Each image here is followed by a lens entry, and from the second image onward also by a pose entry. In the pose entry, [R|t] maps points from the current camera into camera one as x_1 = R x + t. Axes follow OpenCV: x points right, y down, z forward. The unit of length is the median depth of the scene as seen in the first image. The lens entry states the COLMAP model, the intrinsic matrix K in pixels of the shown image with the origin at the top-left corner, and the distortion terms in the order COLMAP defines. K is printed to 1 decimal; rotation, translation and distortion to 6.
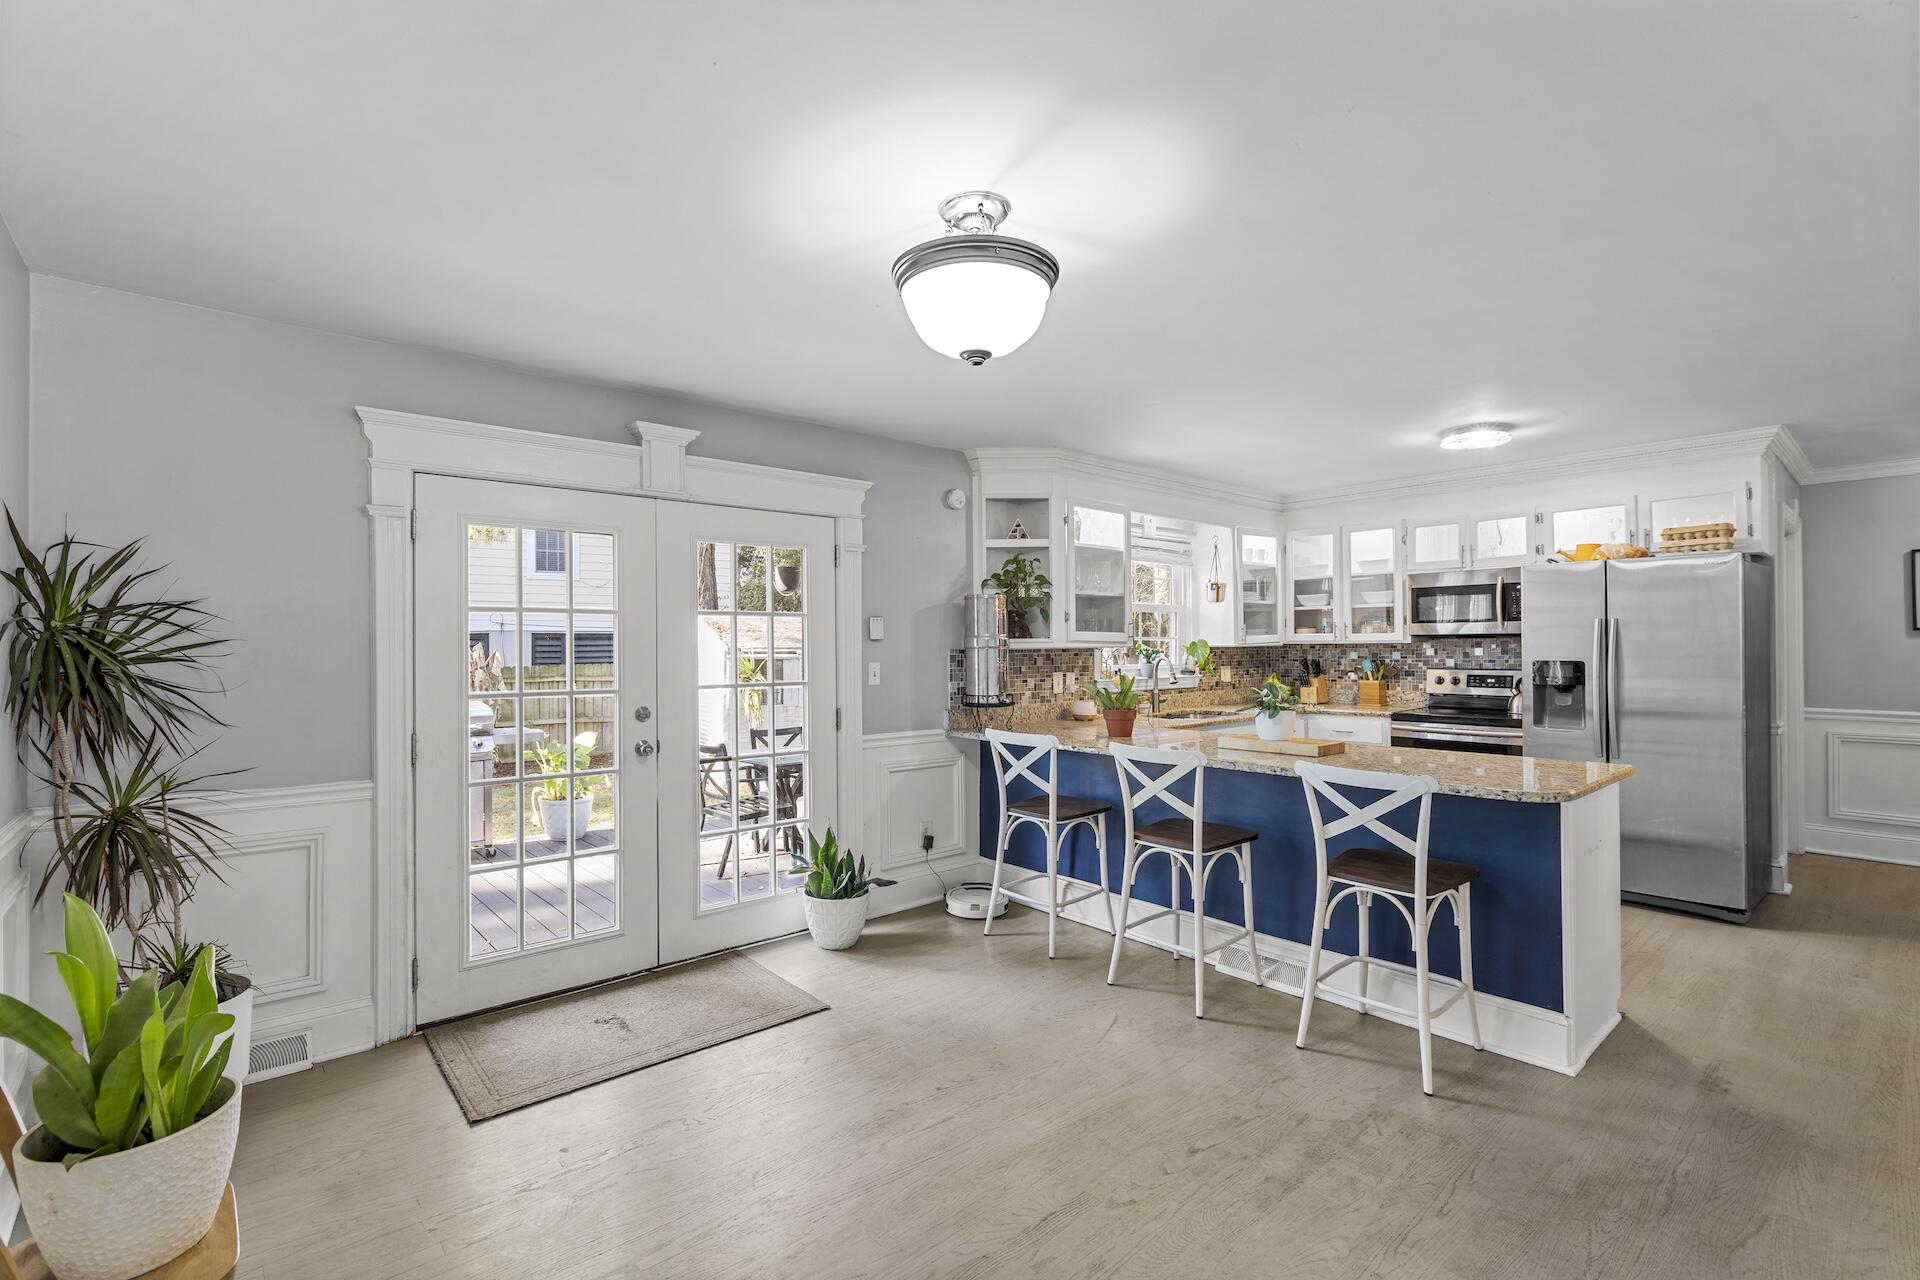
lens RADIAL K [[867.3, 0, 950.9], [0, 867.3, 642.8], [0, 0, 1]] dist [-0.002651, -0.000717]
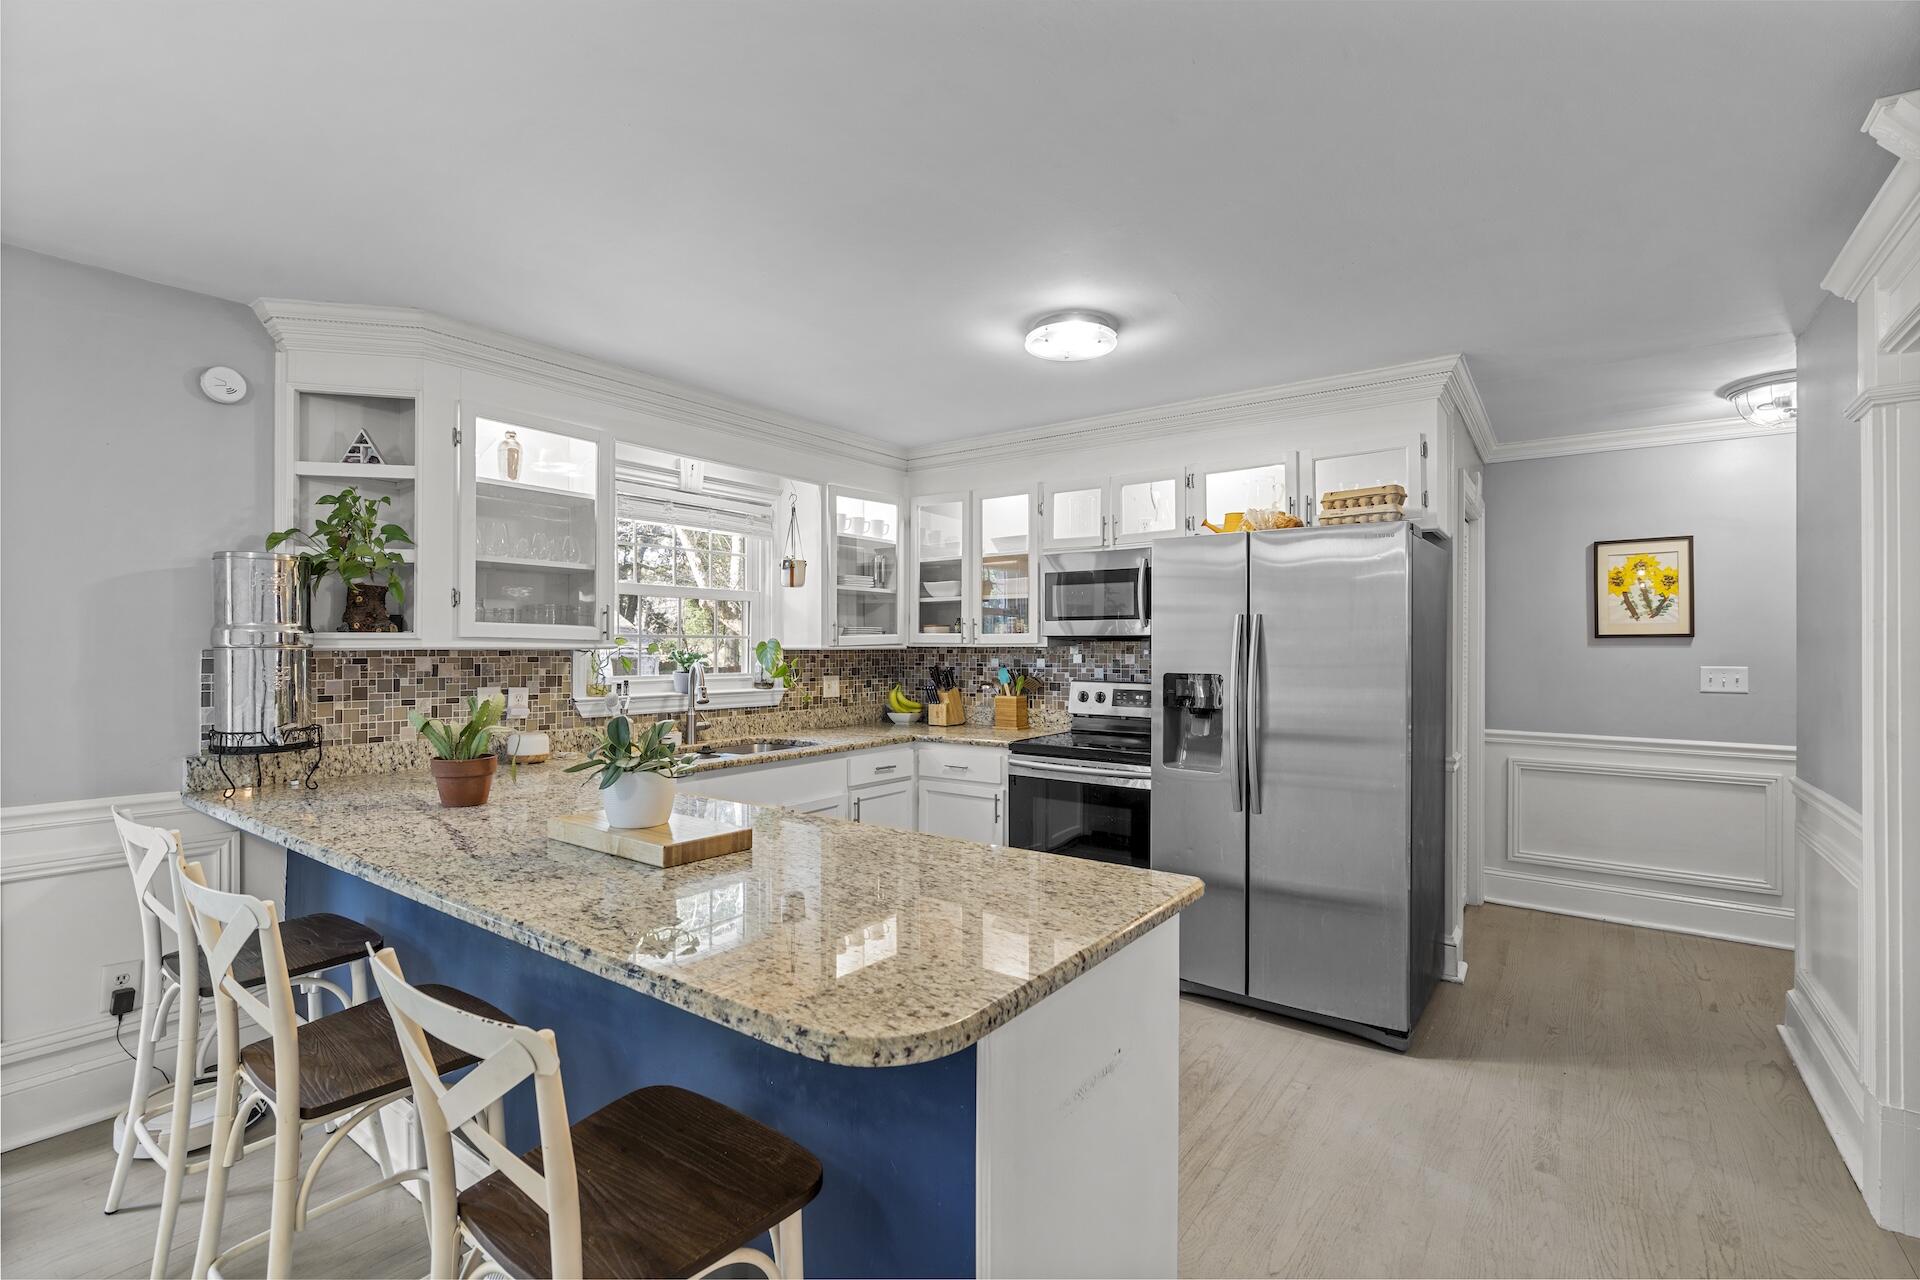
lens RADIAL K [[870.0, 0, 950.2], [0, 870.0, 646.5], [0, 0, 1]] dist [-0.014561, 0.000564]
pose [[0.975928, 0.009842, 0.217872, 0.300846], [-0.010213, 0.999948, 0.000576, 0.000301], [-0.217855, -0.002788, 0.975977, 0.297955]]
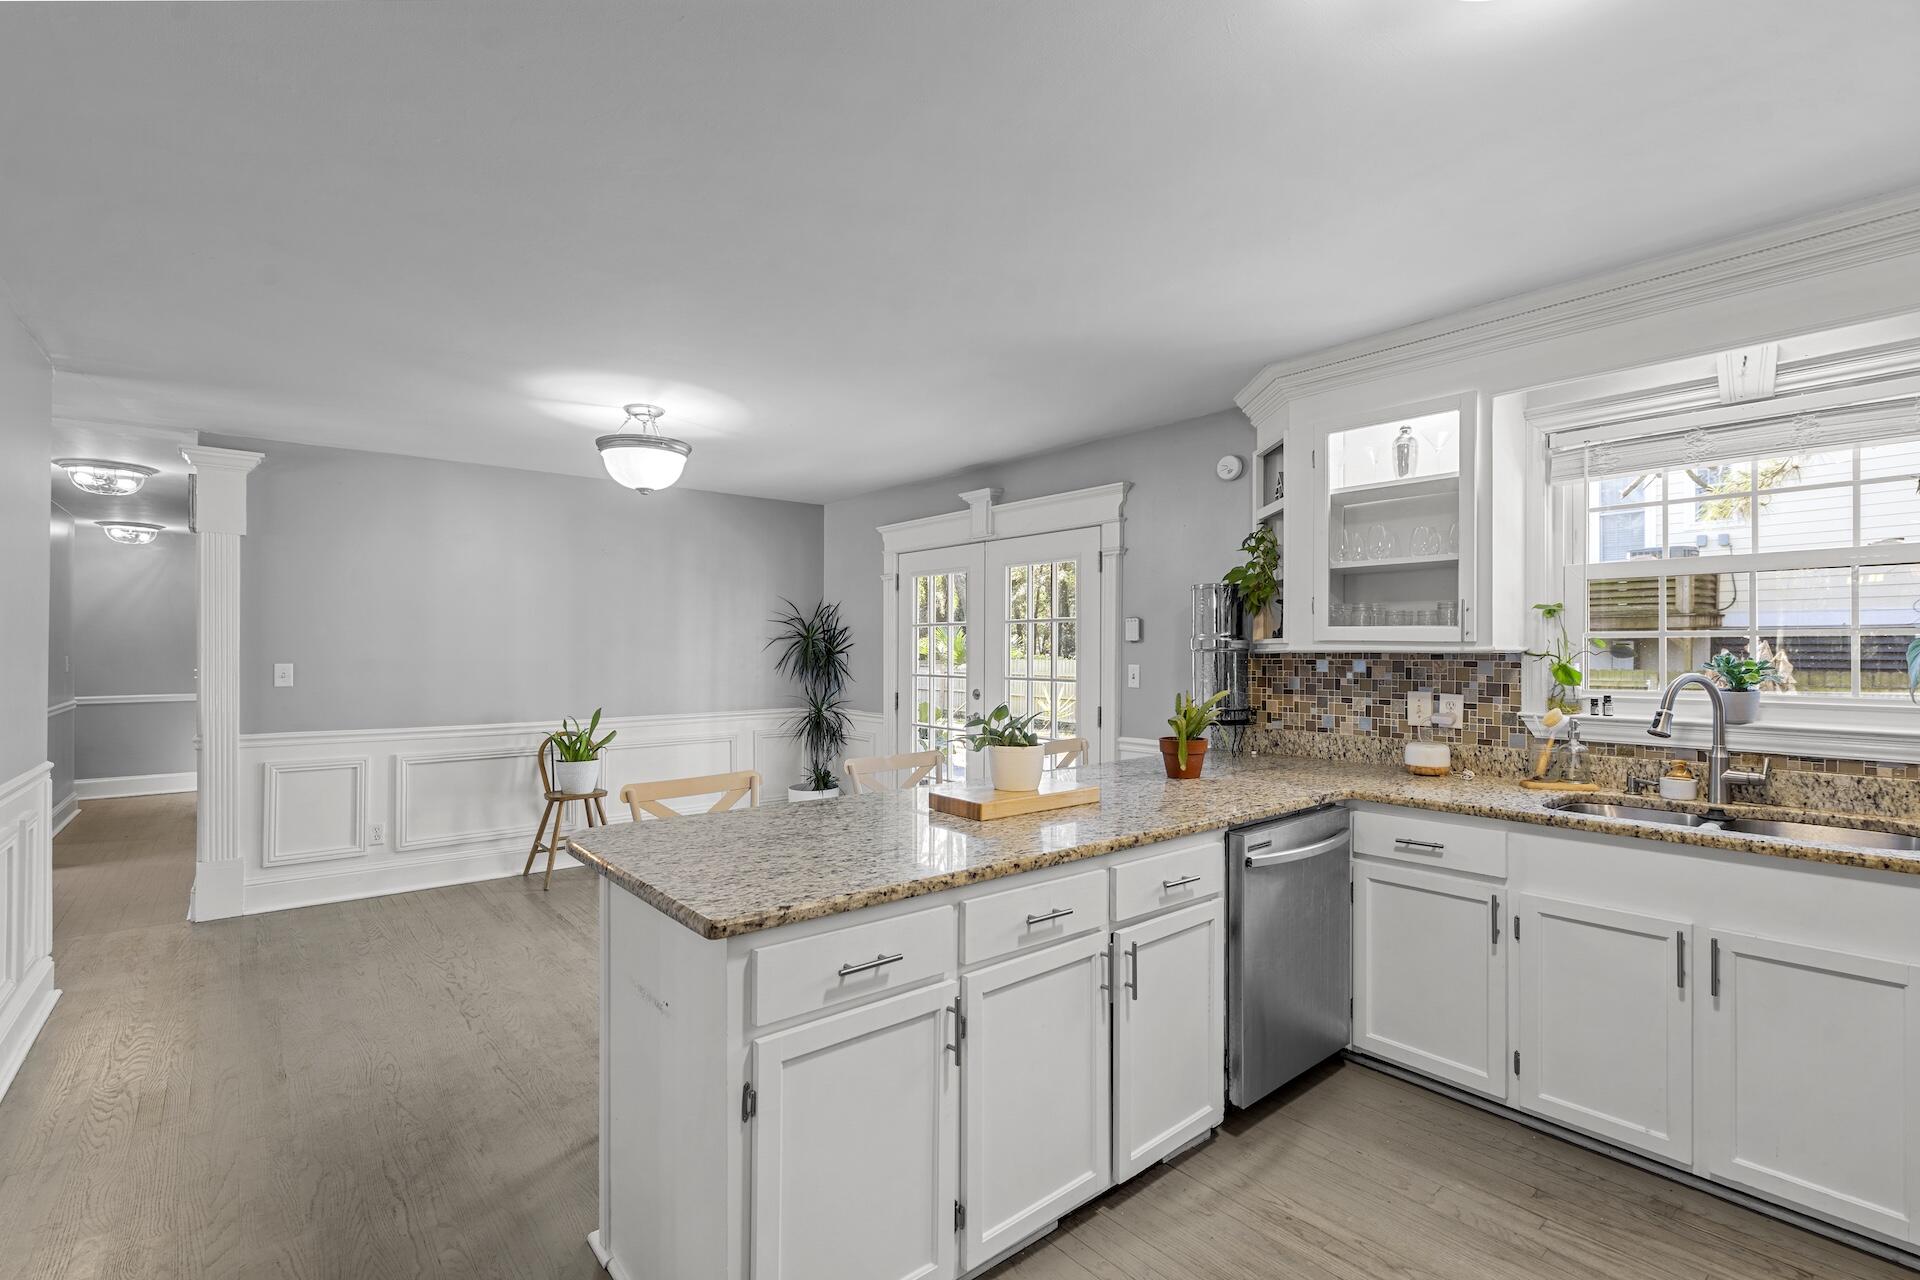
lens RADIAL K [[867.3, 0, 950.9], [0, 867.3, 642.8], [0, 0, 1]] dist [-0.002651, -0.000717]
pose [[-0.027785, 0.000140, -0.999614, 0.714399], [0.003914, 0.999992, 0.000031, -0.001989], [0.999606, -0.003912, -0.027785, 0.657024]]
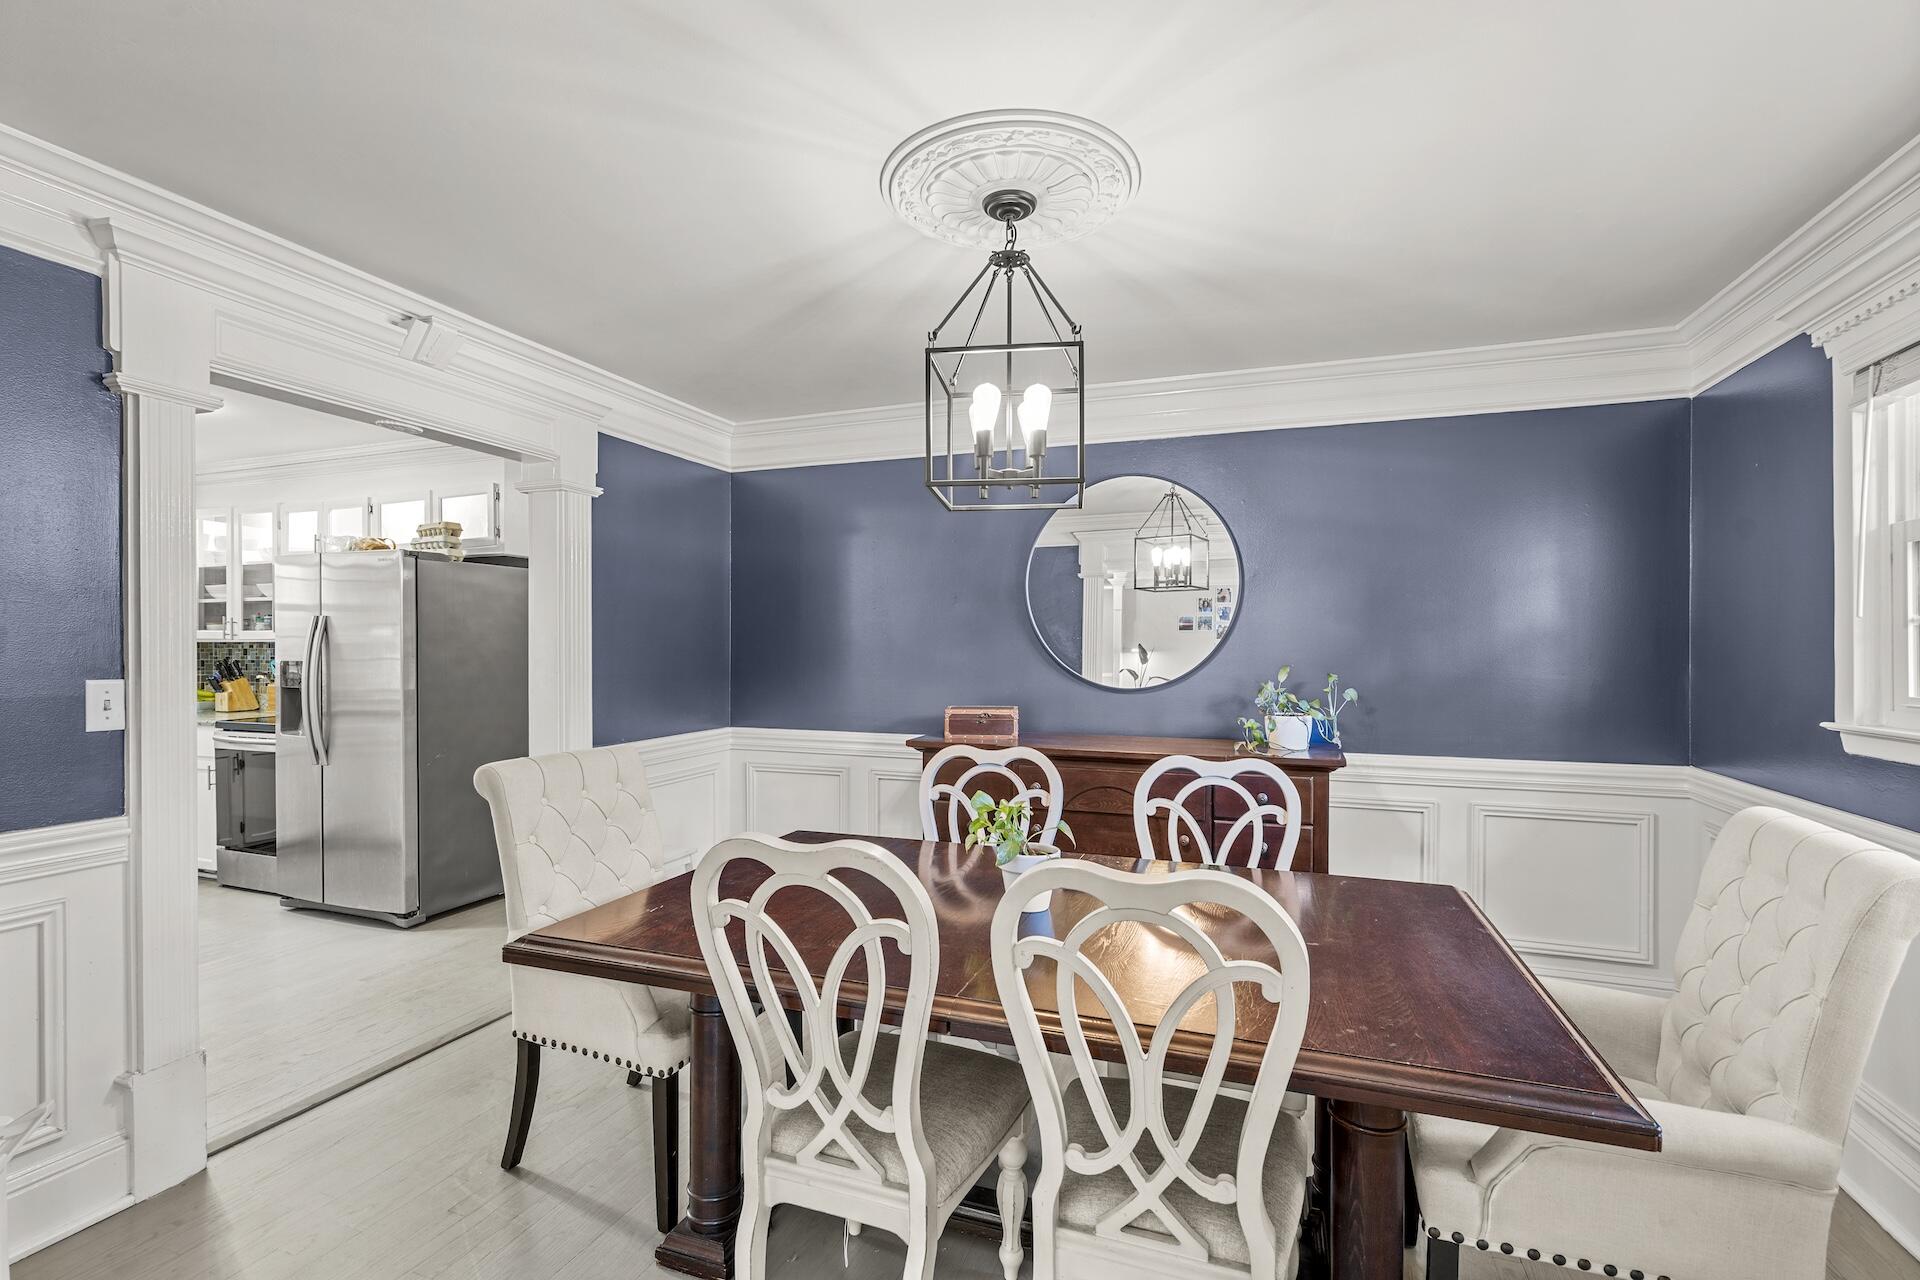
lens RADIAL K [[916.3, 0, 951.6], [0, 916.3, 648.9], [0, 0, 1]] dist [-0.002459, 0.000279]
pose [[0.879618, 0.002834, 0.475673, 0.721249], [-0.006535, 0.999960, 0.006126, -0.002902], [-0.475636, -0.008497, 0.879601, -0.157585]]
